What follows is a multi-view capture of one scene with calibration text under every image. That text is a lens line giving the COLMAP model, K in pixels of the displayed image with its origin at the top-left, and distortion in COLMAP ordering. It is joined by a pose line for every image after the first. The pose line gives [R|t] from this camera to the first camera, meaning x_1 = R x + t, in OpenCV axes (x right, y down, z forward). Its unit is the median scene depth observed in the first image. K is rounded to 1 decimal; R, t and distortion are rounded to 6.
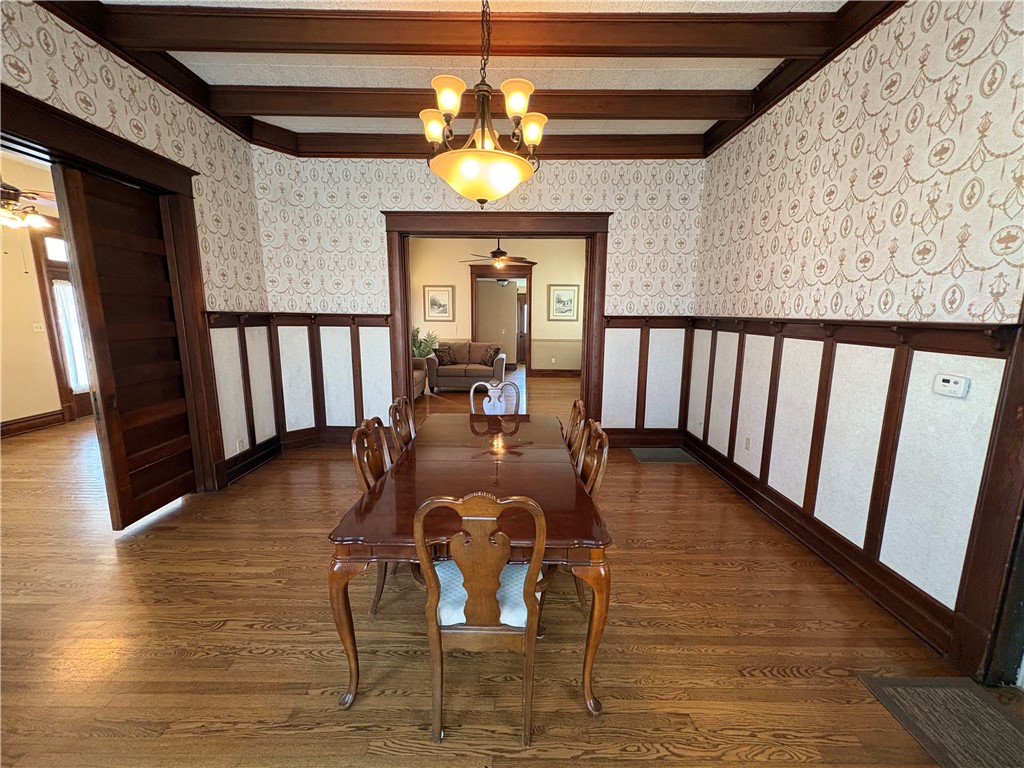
lens RADIAL K [[408.9, 0, 510.0], [0, 408.9, 383.0], [0, 0, 1]] dist [0.002161, 0.000166]
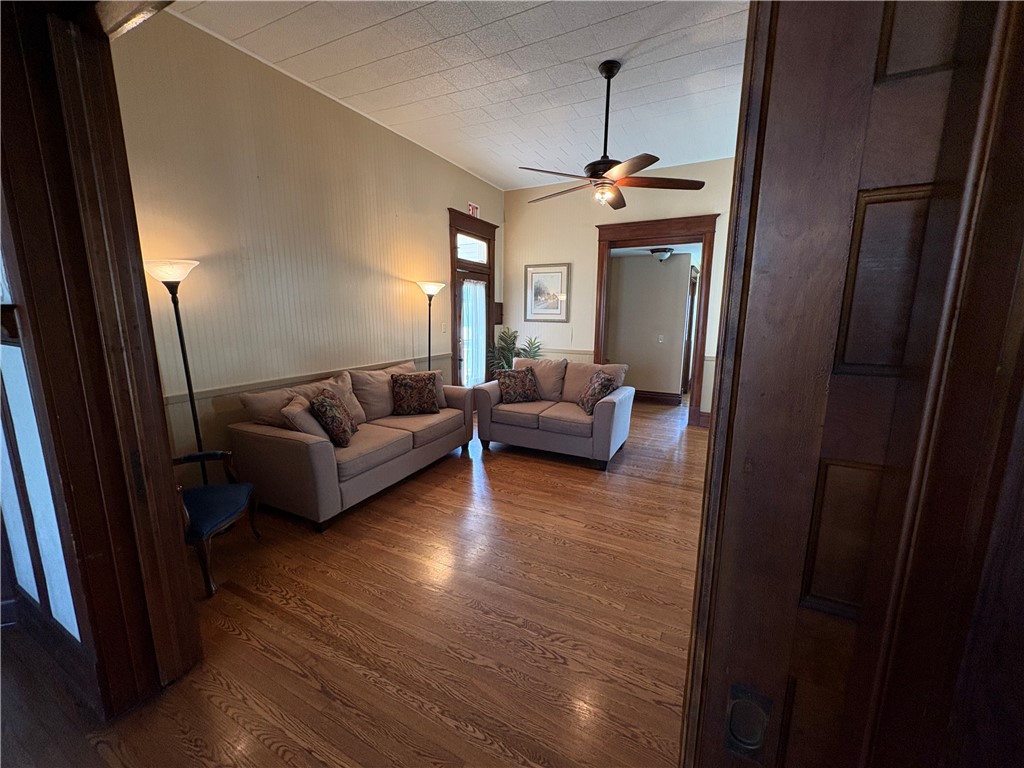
lens RADIAL K [[408.9, 0, 515.0], [0, 408.9, 385.9], [0, 0, 1]] dist [0.002161, 0.000166]
pose [[0.891112, 0.084454, -0.445855, 0.074785], [-0.080574, 0.996364, 0.027693, -0.066588], [0.446572, 0.011246, 0.894677, 0.421633]]
